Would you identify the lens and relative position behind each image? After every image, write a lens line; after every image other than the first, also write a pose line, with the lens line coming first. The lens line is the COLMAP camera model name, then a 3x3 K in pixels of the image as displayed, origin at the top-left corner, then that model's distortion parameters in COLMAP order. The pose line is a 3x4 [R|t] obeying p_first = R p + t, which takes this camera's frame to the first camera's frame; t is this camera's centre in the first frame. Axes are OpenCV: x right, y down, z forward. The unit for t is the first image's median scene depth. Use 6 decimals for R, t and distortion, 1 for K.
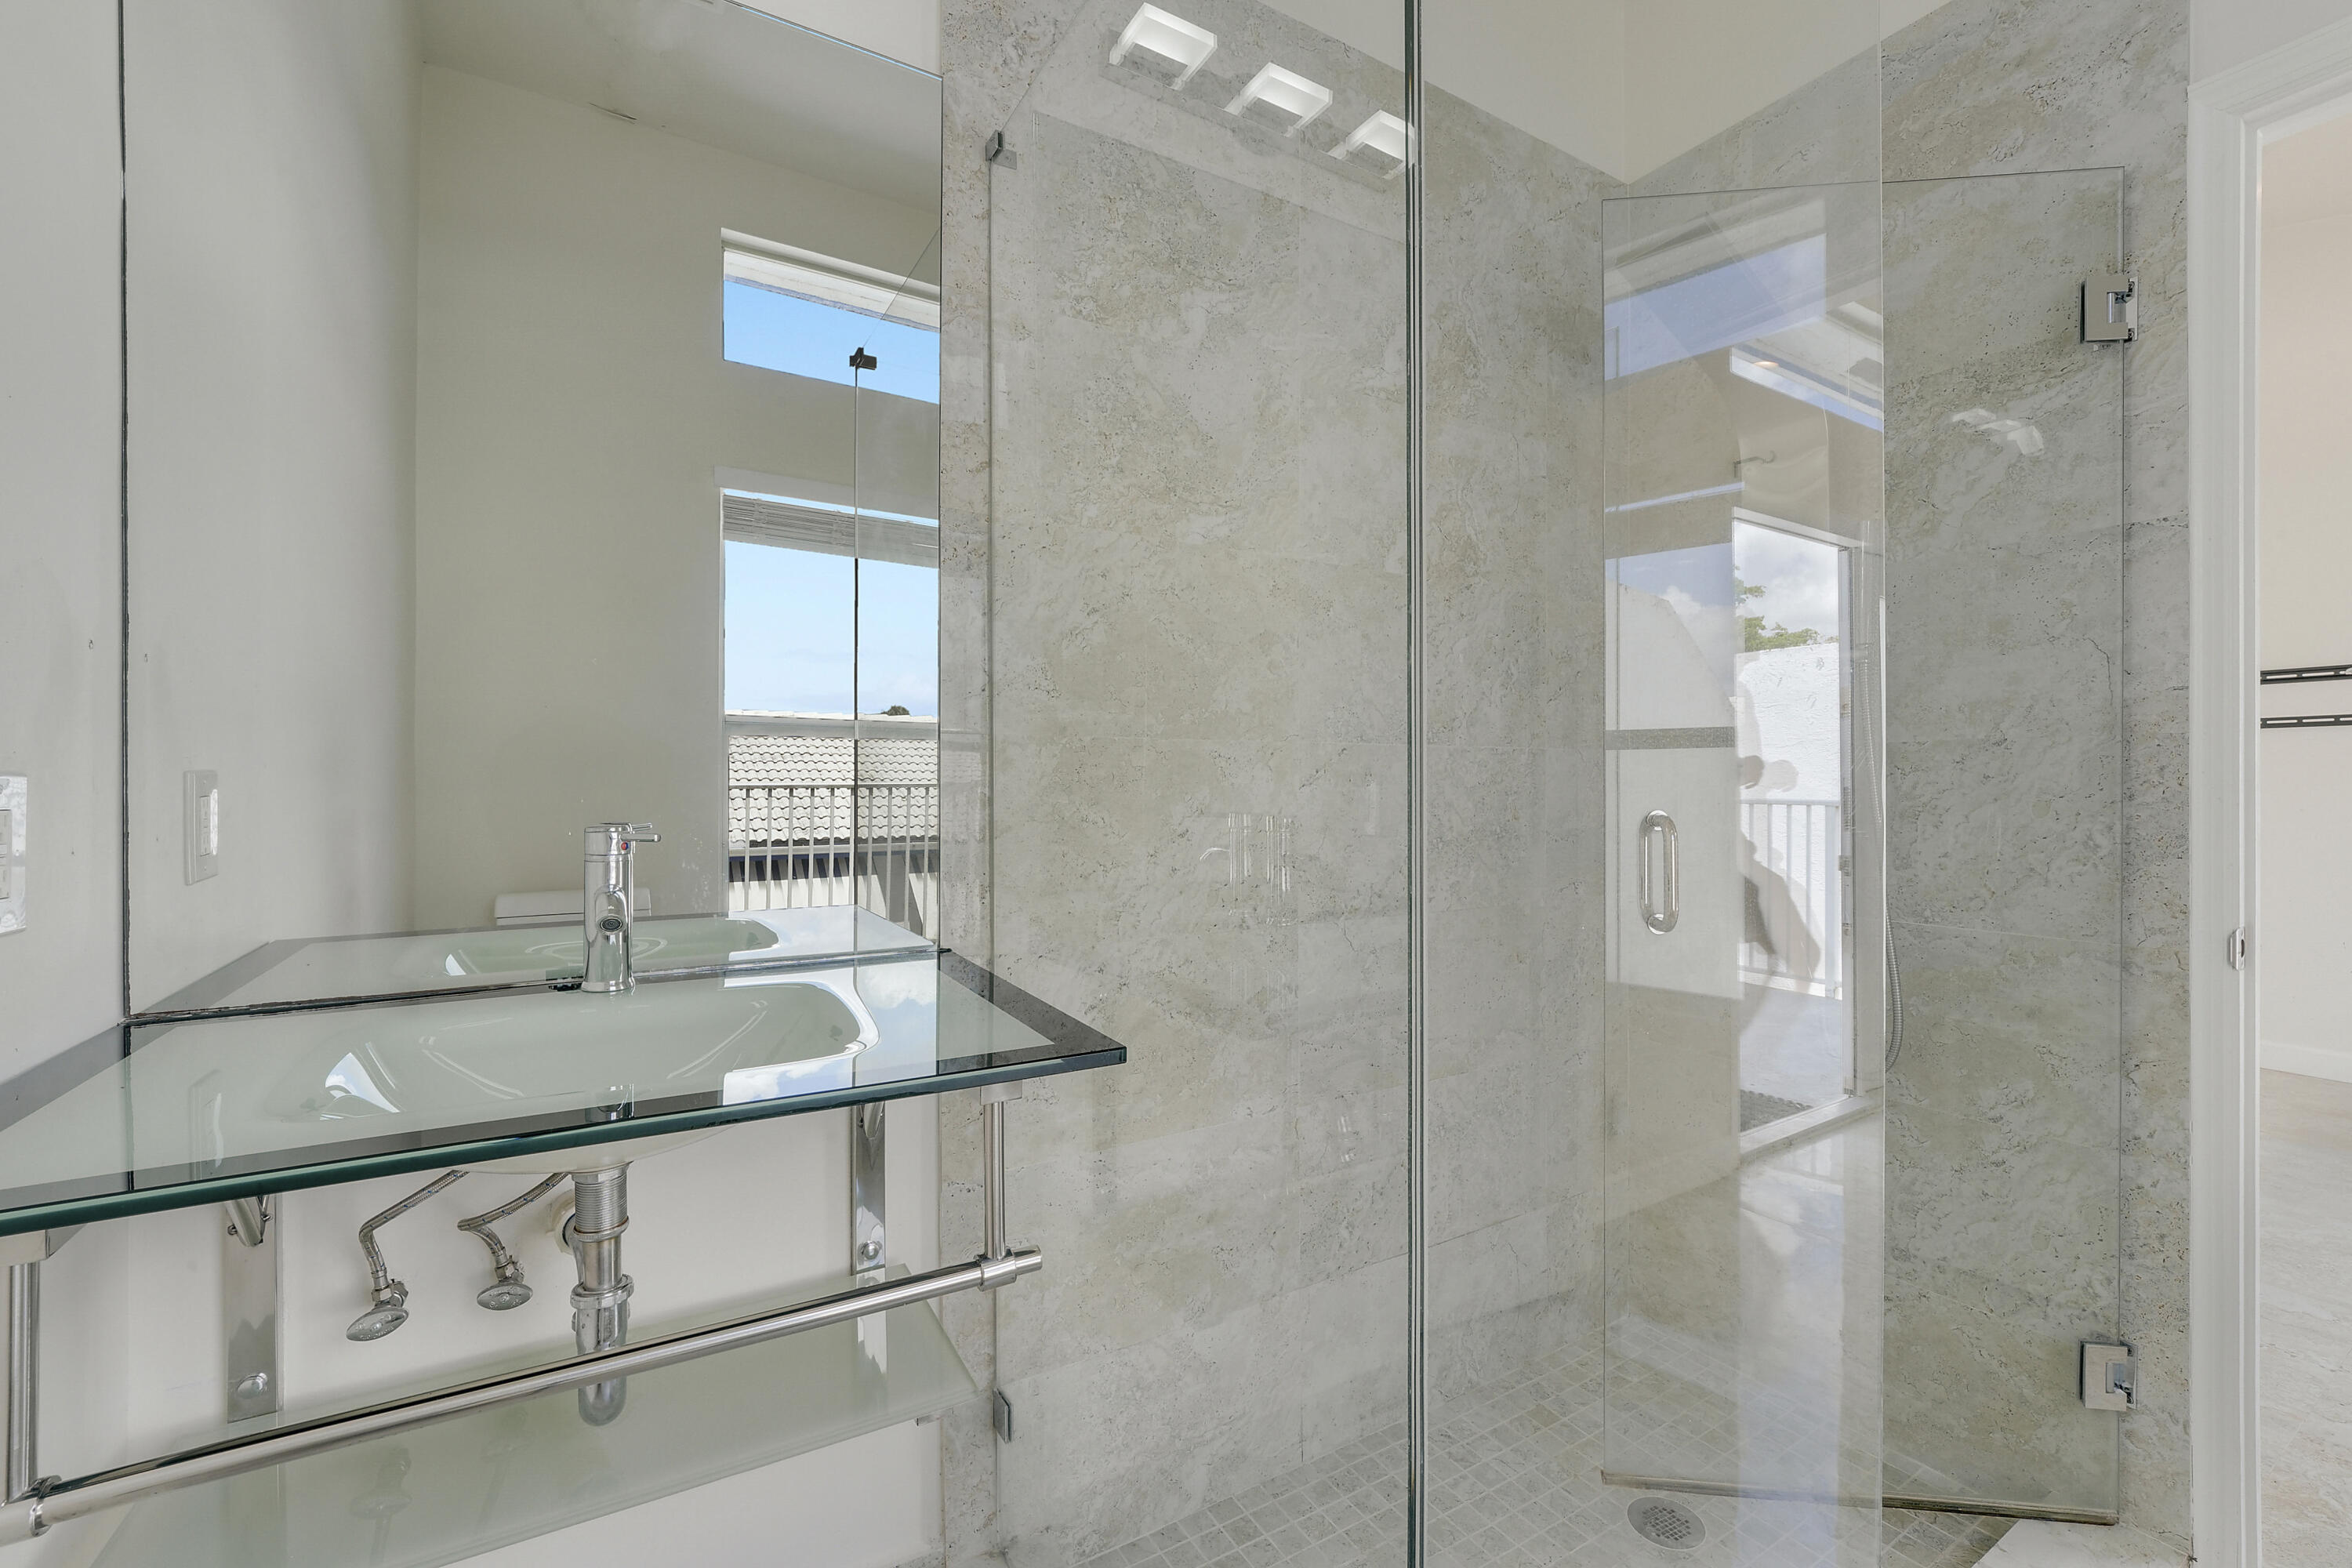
lens RADIAL K [[970.2, 0, 1158.1], [0, 970.2, 776.8], [0, 0, 1]] dist [-0.011626, -0.000037]
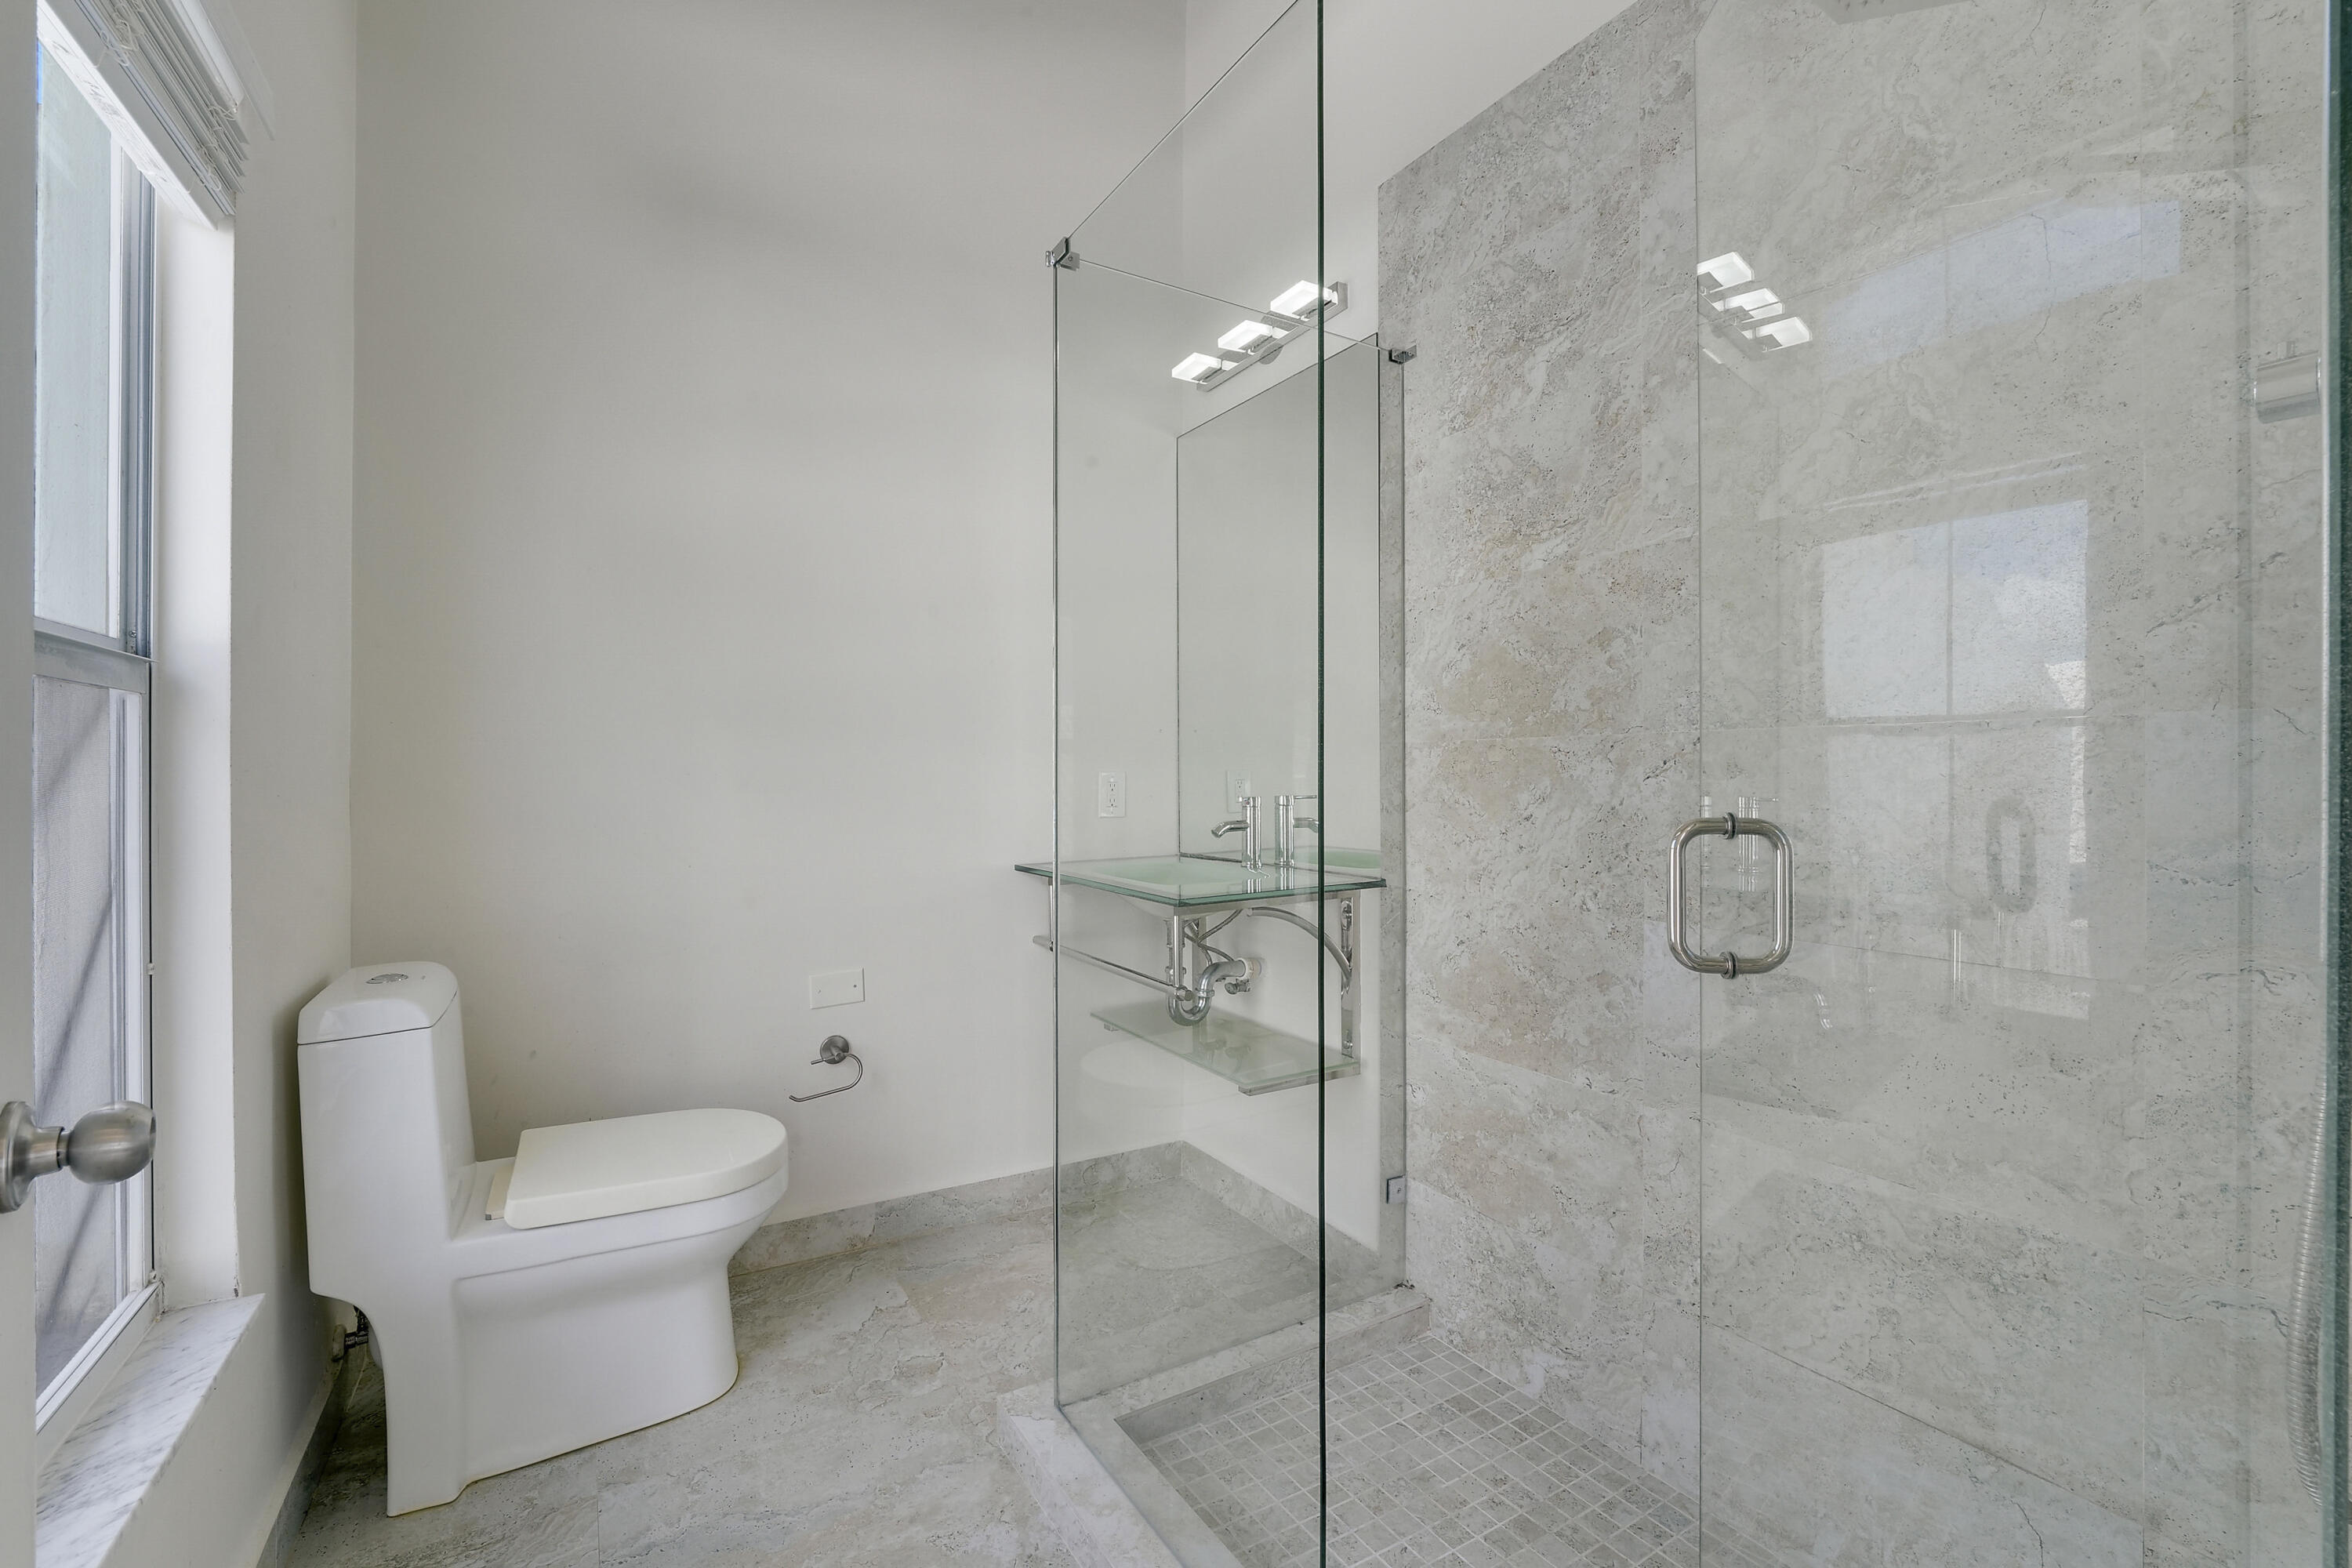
lens RADIAL K [[970.2, 0, 1171.6], [0, 970.2, 780.8], [0, 0, 1]] dist [-0.011626, -0.000037]
pose [[0.032037, 0.002138, -0.999484, 1.238111], [0.001799, 0.999996, 0.002196, 0.010559], [0.999485, -0.001869, 0.032033, 0.546886]]
